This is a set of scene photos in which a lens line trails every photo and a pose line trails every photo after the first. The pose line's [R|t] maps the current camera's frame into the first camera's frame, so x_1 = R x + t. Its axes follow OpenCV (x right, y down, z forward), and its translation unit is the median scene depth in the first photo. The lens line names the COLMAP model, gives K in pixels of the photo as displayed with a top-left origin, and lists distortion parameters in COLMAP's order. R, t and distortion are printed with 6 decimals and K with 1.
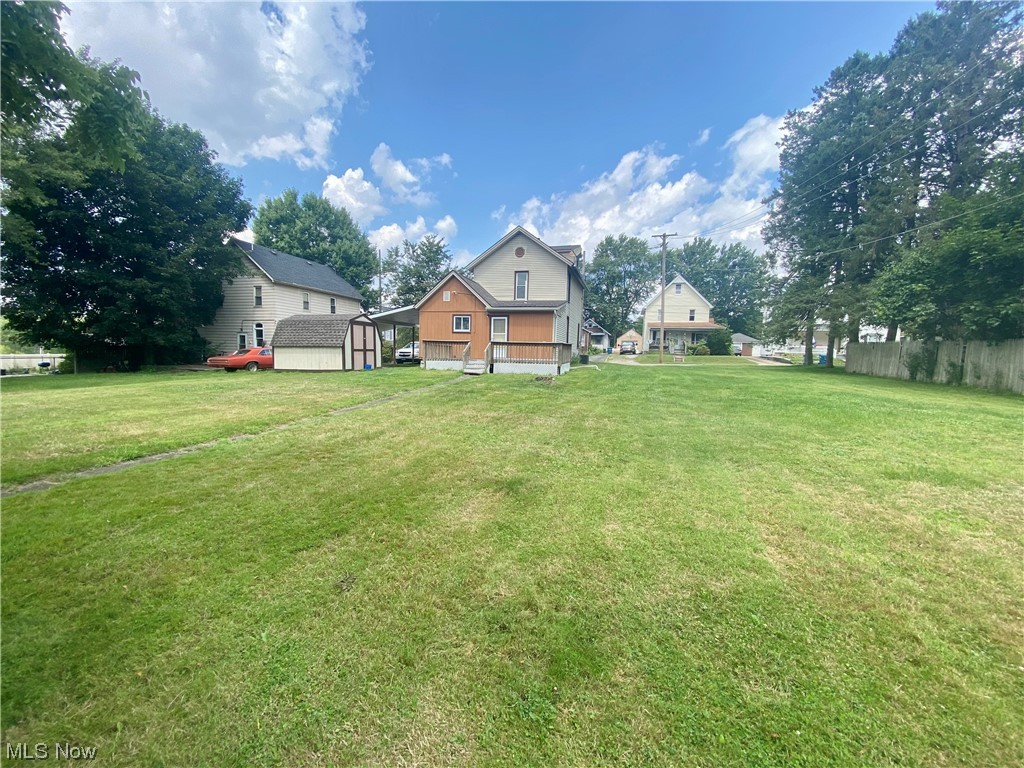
lens RADIAL K [[415.6, 0, 509.5], [0, 415.6, 384.7], [0, 0, 1]] dist [-0.002298, -0.000602]
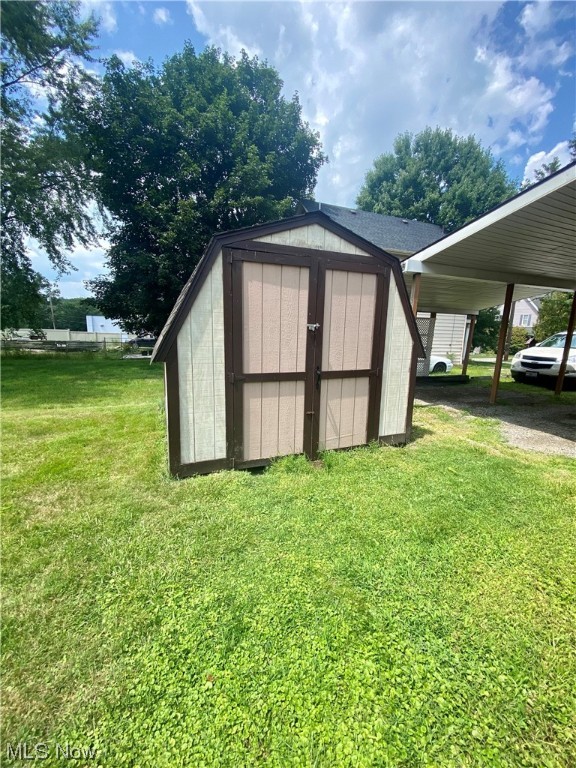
lens RADIAL K [[311.7, 0, 291.5], [0, 311.7, 381.6], [0, 0, 1]] dist [-0.002298, -0.000602]
pose [[0.594310, 0.140781, -0.791818, -0.207711], [-0.084956, 0.990041, 0.112260, -0.096399], [0.799736, 0.000552, 0.600351, 0.858150]]
